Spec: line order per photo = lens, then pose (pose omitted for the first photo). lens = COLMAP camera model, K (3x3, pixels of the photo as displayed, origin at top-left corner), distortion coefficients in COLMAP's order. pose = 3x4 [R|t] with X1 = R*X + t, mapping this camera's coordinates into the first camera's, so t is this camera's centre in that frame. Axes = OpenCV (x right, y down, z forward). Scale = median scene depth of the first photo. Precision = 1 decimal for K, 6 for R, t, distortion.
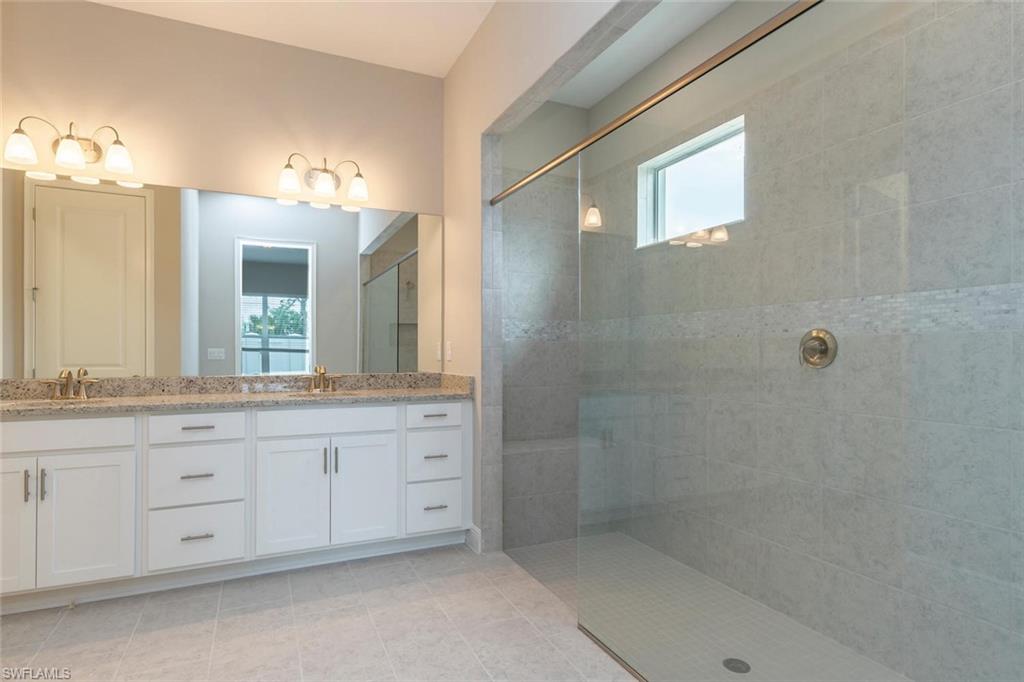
lens RADIAL K [[547.3, 0, 506.2], [0, 547.3, 347.1], [0, 0, 1]] dist [0.013696, -0.000492]
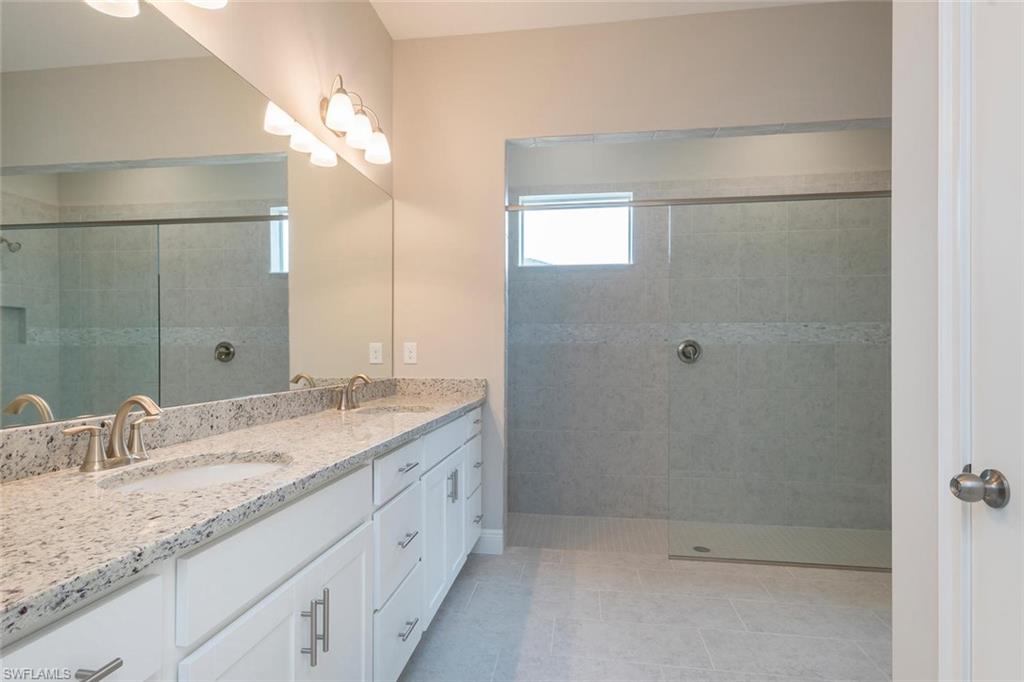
lens RADIAL K [[547.3, 0, 506.2], [0, 547.3, 347.1], [0, 0, 1]] dist [0.013696, -0.000492]
pose [[0.539824, 0.007901, 0.841741, -1.037202], [-0.007516, 0.999961, -0.004566, 0.000336], [-0.841745, -0.003861, 0.539862, 0.518692]]
